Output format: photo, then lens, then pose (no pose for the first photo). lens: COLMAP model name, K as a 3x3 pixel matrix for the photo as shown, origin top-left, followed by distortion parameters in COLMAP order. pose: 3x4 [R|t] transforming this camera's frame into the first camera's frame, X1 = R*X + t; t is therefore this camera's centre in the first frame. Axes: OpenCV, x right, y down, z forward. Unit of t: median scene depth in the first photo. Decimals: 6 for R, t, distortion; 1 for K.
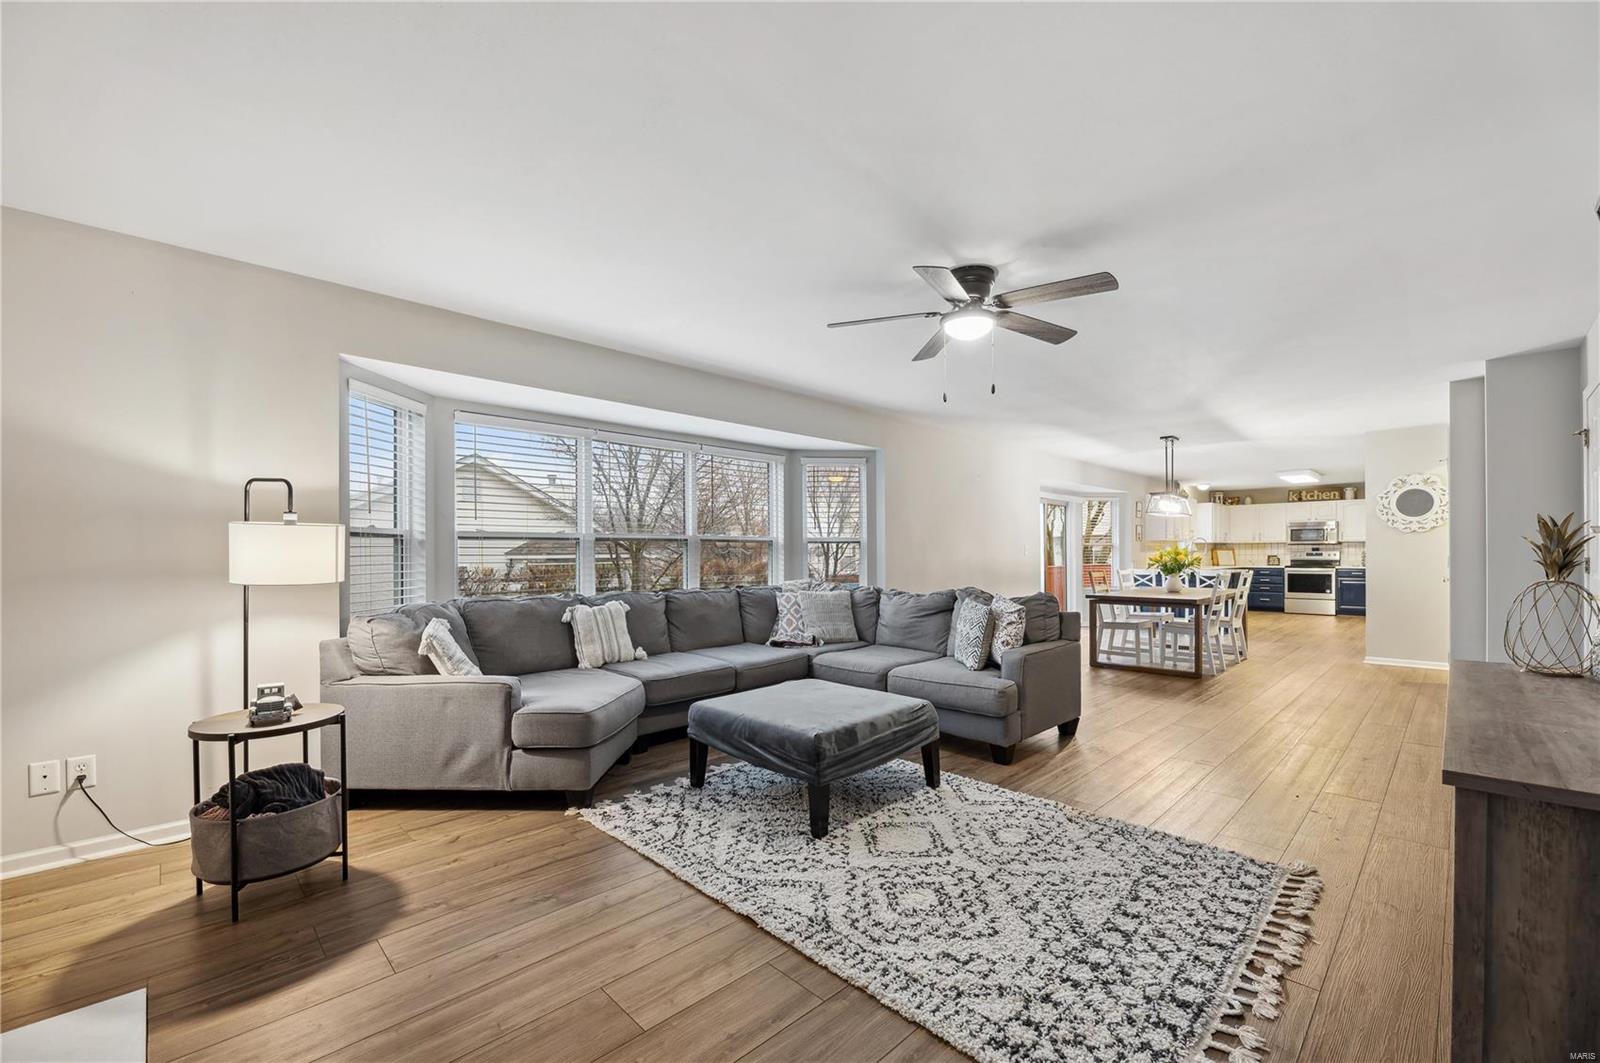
lens RADIAL K [[660.6, 0, 803.8], [0, 660.6, 561.7], [0, 0, 1]] dist [-0.000555, -0.000040]
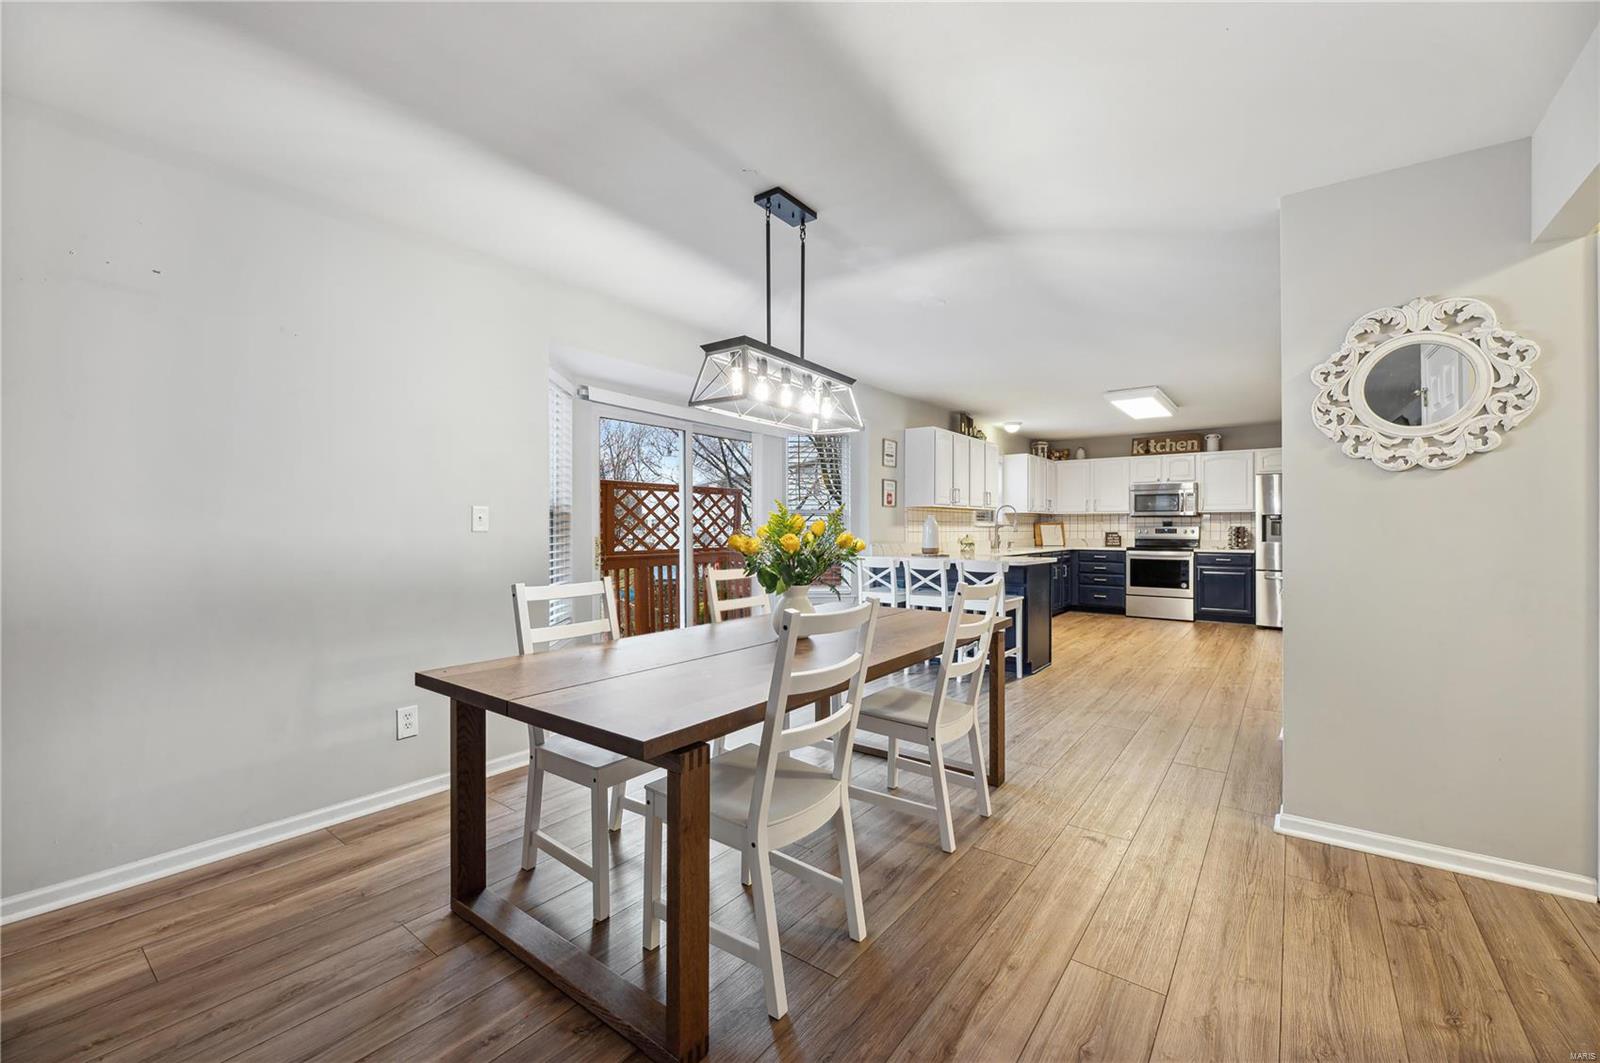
lens RADIAL K [[649.1, 0, 800.0], [0, 649.1, 531.5], [0, 0, 1]] dist [-0.001622, -0.000144]
pose [[0.990383, 0.005358, 0.138250, 0.302402], [-0.004635, 0.999974, -0.005553, -0.005031], [-0.138276, 0.004859, 0.990382, 0.383495]]
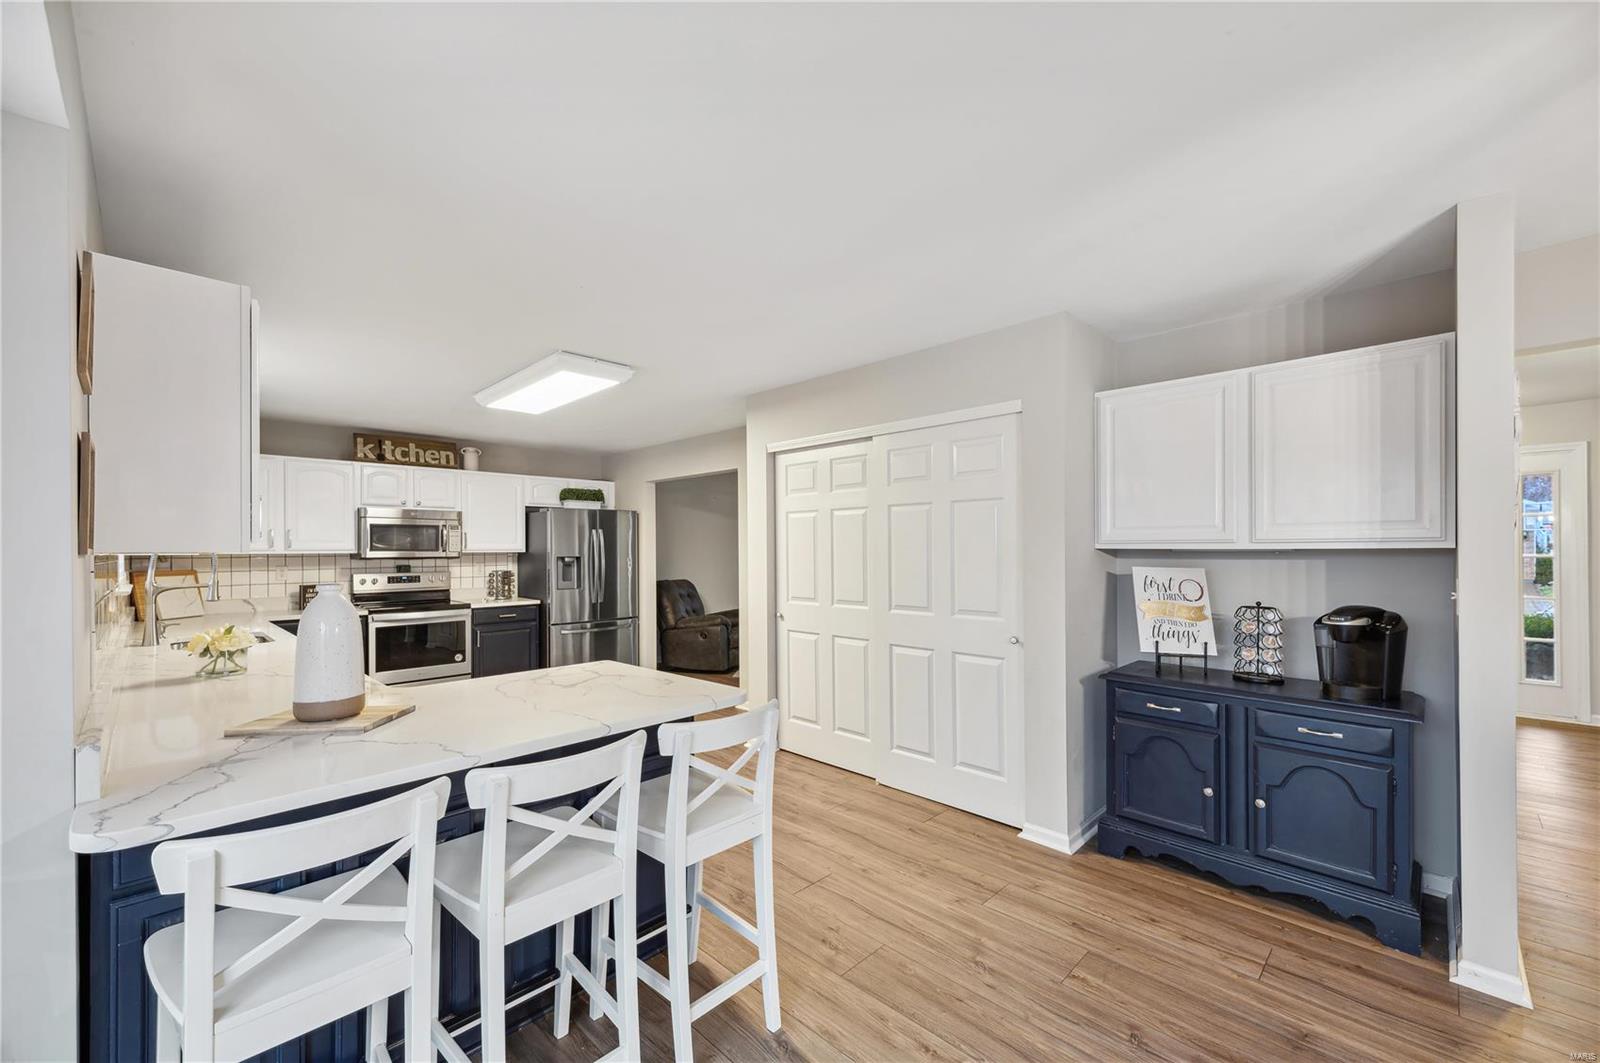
lens RADIAL K [[638.0, 0, 802.0], [0, 638.0, 550.9], [0, 0, 1]] dist [0.013552, 0.000000]
pose [[-0.009570, 0.004491, 0.999944, 0.321099], [0.014725, 0.999882, -0.004349, -0.025533], [-0.999846, 0.014683, -0.009635, 0.734258]]
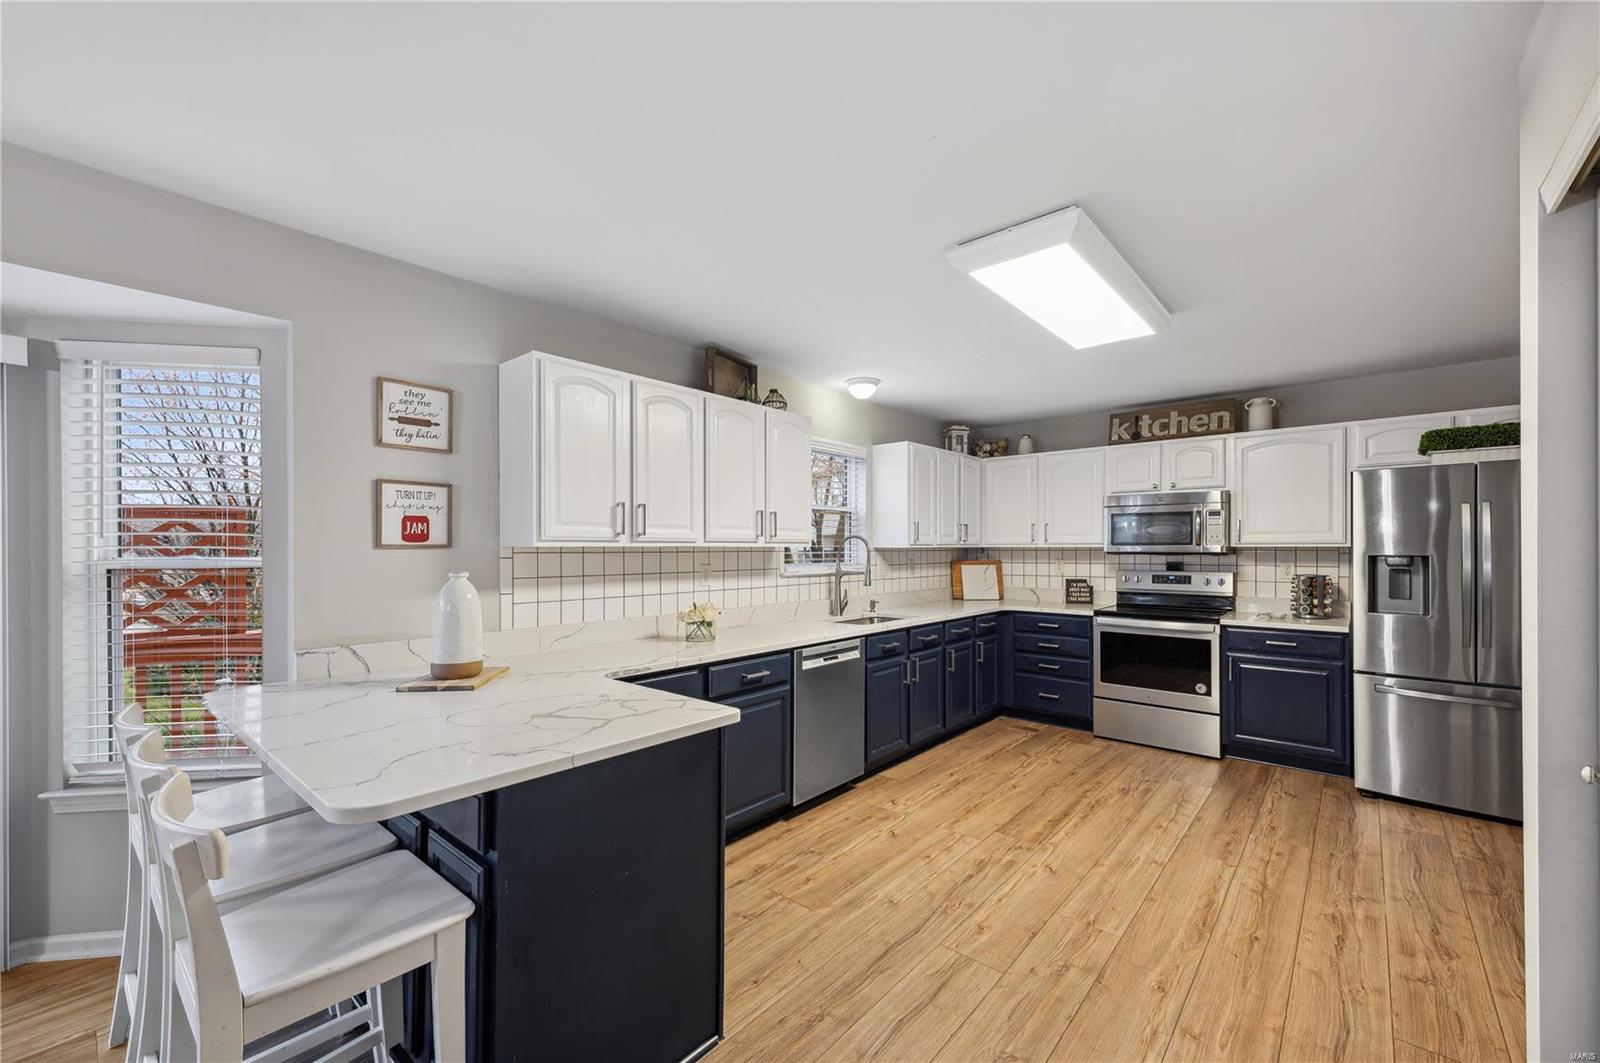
lens RADIAL K [[638.0, 0, 802.0], [0, 638.0, 550.9], [0, 0, 1]] dist [0.013552, 0.000000]
pose [[0.997423, 0.003620, 0.071647, 0.540931], [-0.003195, 0.999977, -0.006048, -0.025032], [-0.071667, 0.005803, 0.997412, 0.654222]]
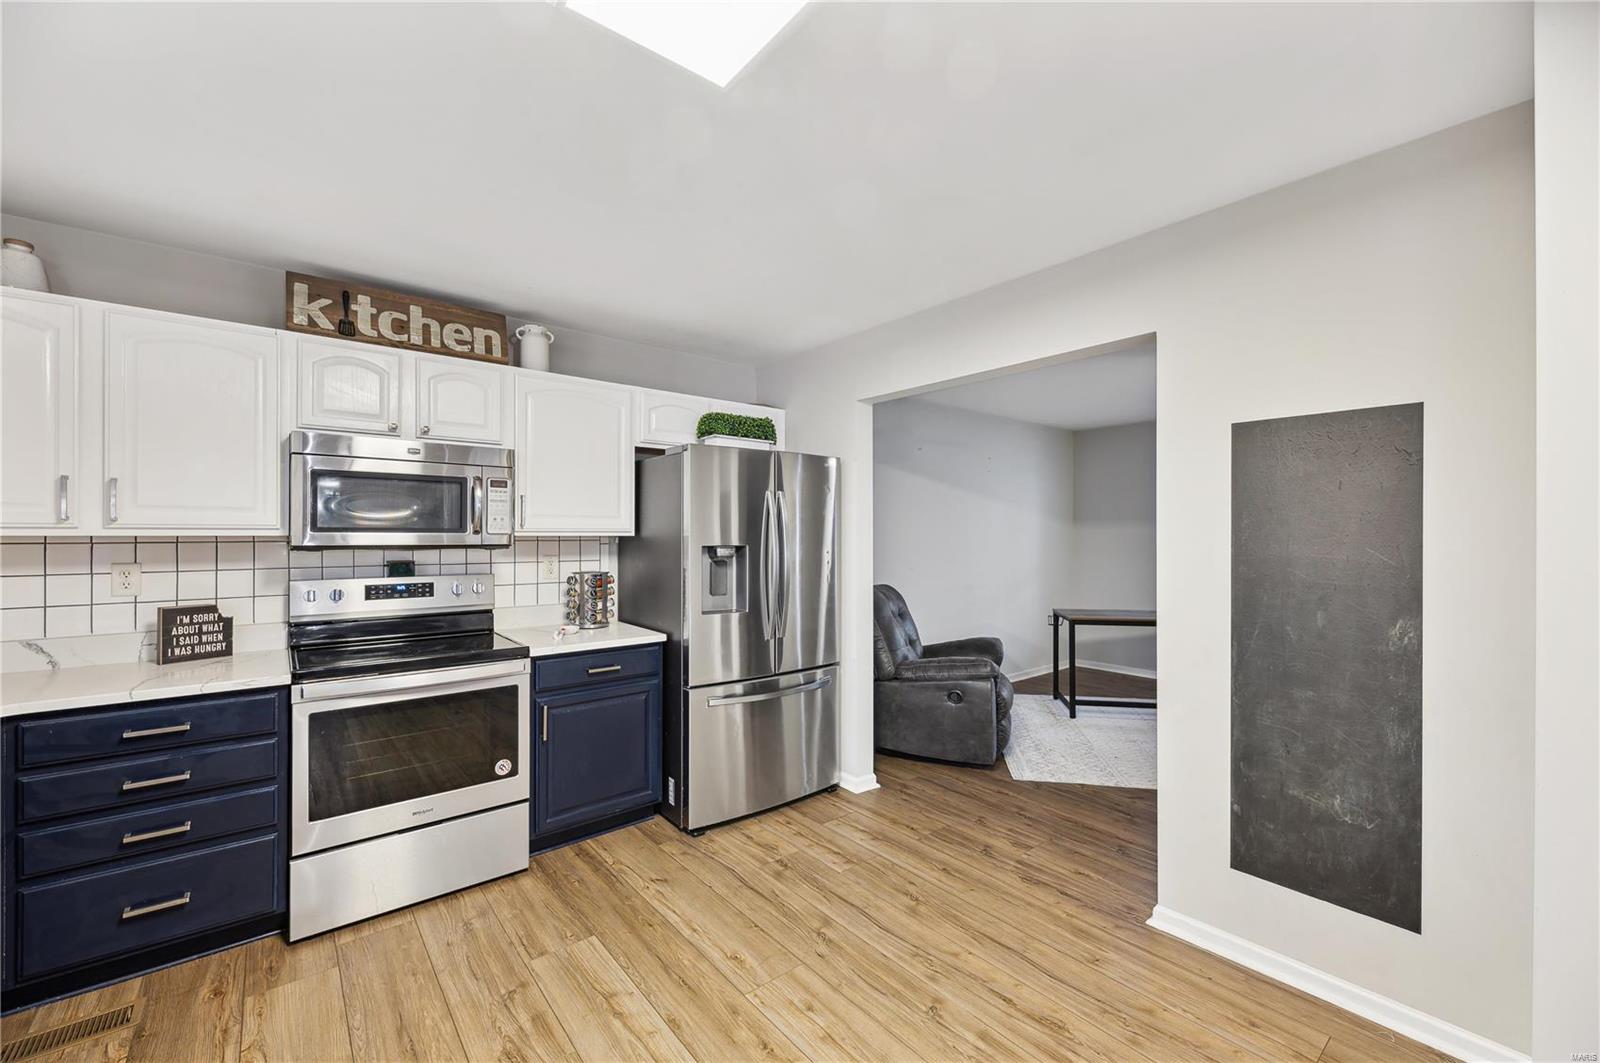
lens RADIAL K [[638.9, 0, 798.0], [0, 638.9, 536.6], [0, 0, 1]] dist [0.000886, -0.000202]
pose [[0.096519, 0.005955, 0.995313, 0.577993], [0.008504, 0.999941, -0.006808, -0.027444], [-0.995295, 0.009121, 0.096462, 0.857451]]
